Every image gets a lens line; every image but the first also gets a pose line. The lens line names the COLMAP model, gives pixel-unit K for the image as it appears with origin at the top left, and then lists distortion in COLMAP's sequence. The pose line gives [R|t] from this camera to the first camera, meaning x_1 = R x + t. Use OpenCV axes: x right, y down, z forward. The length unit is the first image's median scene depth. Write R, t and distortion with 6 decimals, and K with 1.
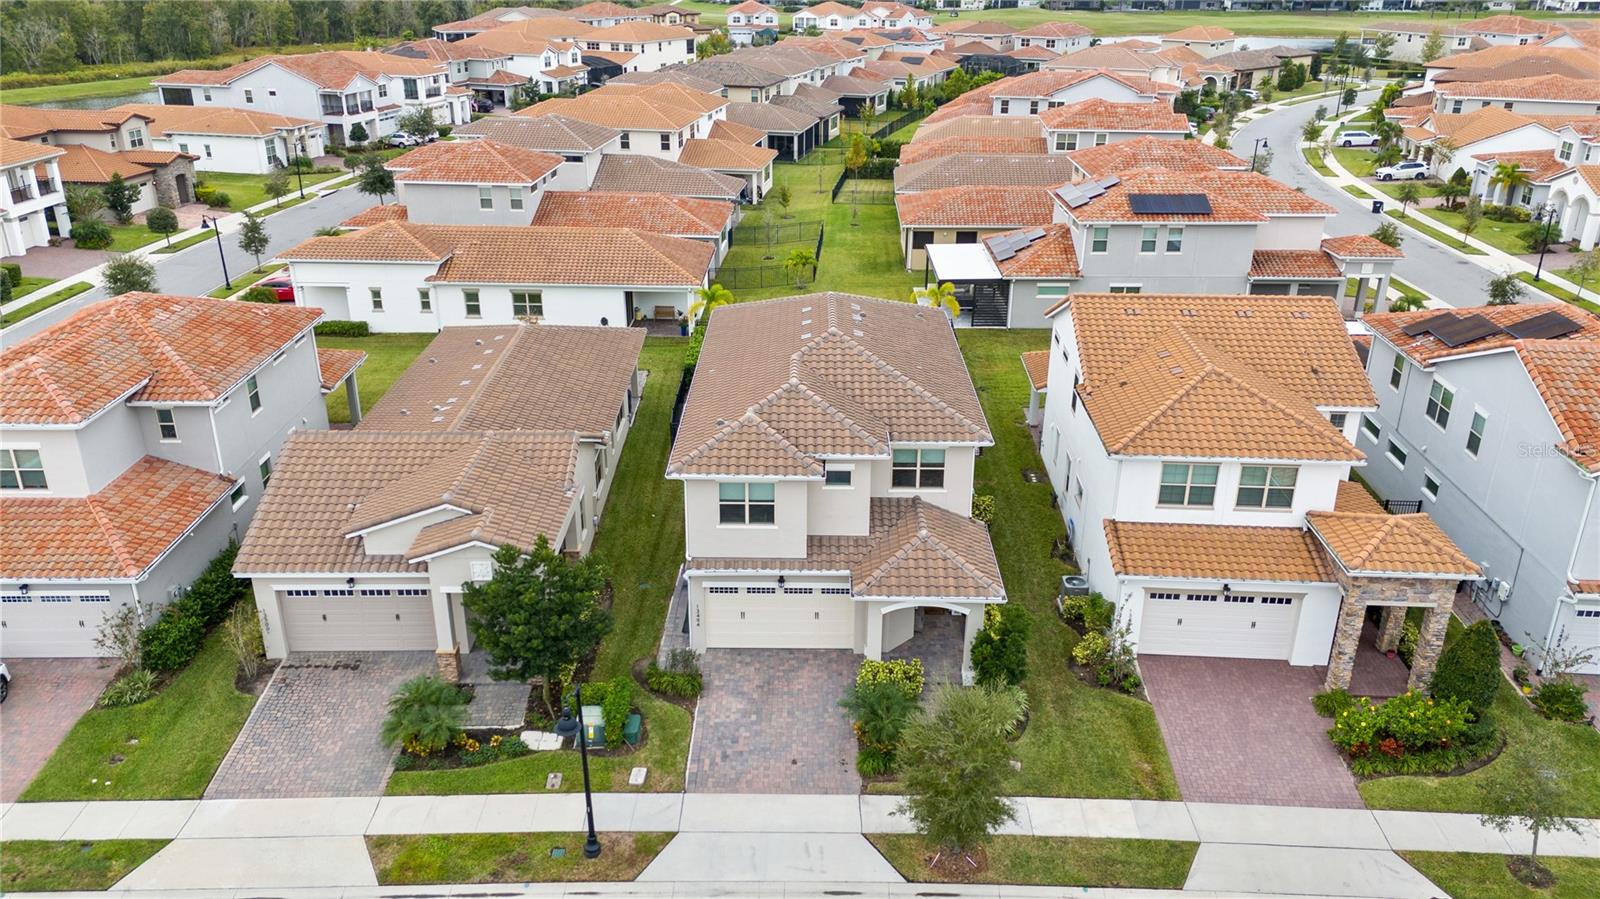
lens RADIAL K [[1201.5, 0, 800.0], [0, 1201.5, 449.5], [0, 0, 1]] dist [0.008532, -0.002091]
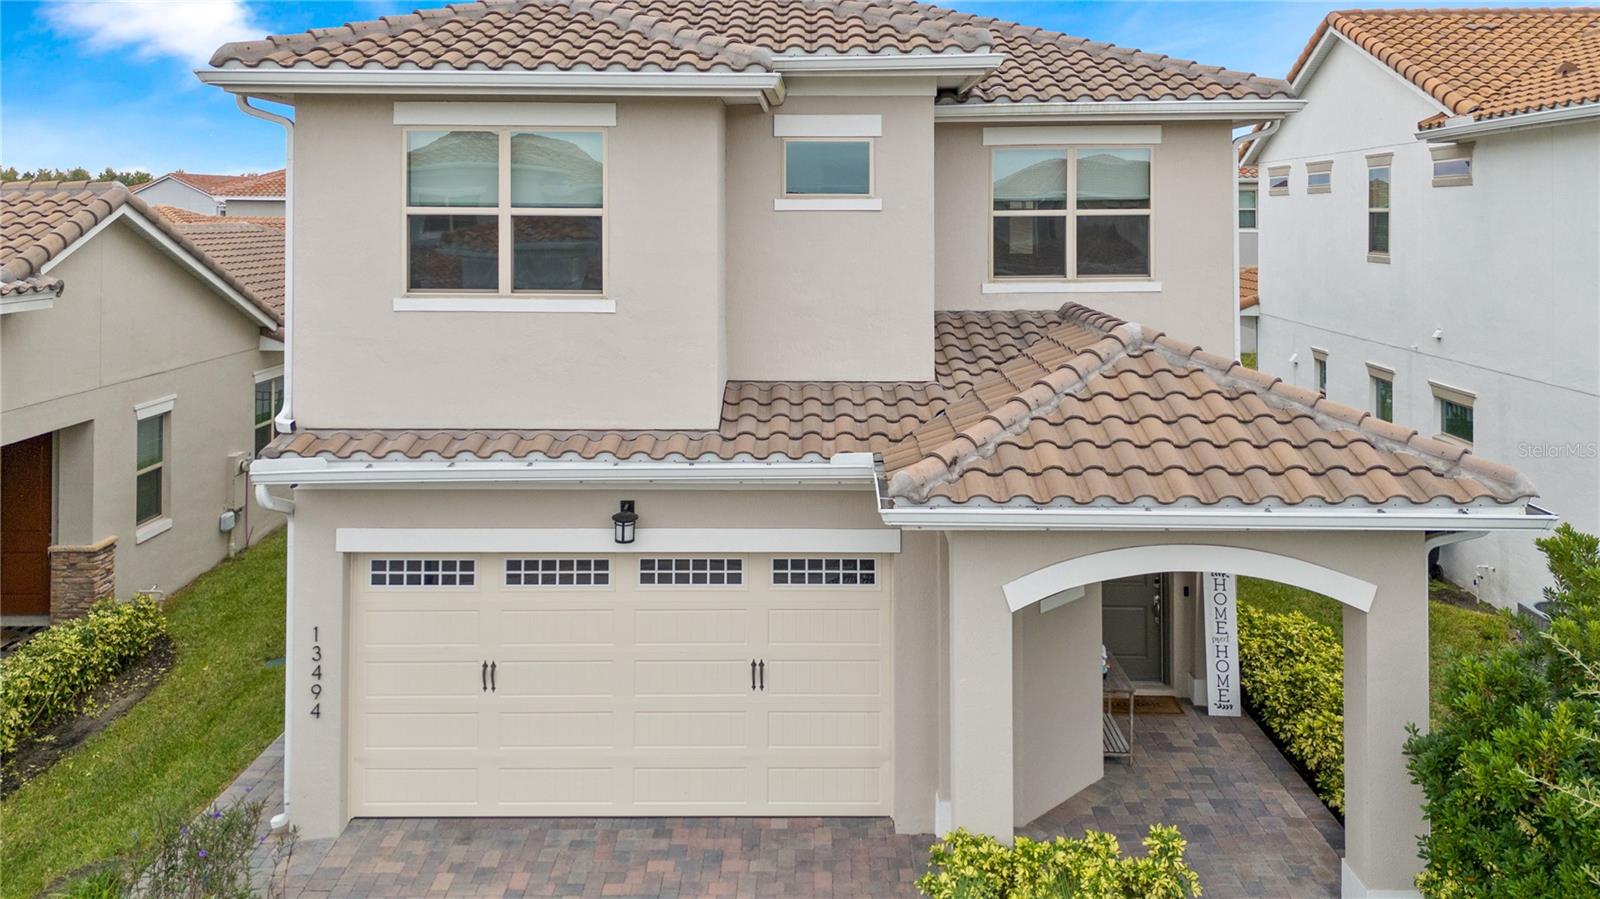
lens RADIAL K [[908.6, 0, 835.8], [0, 908.6, 448.8], [0, 0, 1]] dist [0.024794, -0.000308]
pose [[0.999979, -0.002712, 0.005905, 0.031160], [0.004898, 0.911702, -0.410823, 0.179047], [-0.004269, 0.410843, 0.911696, 0.795926]]
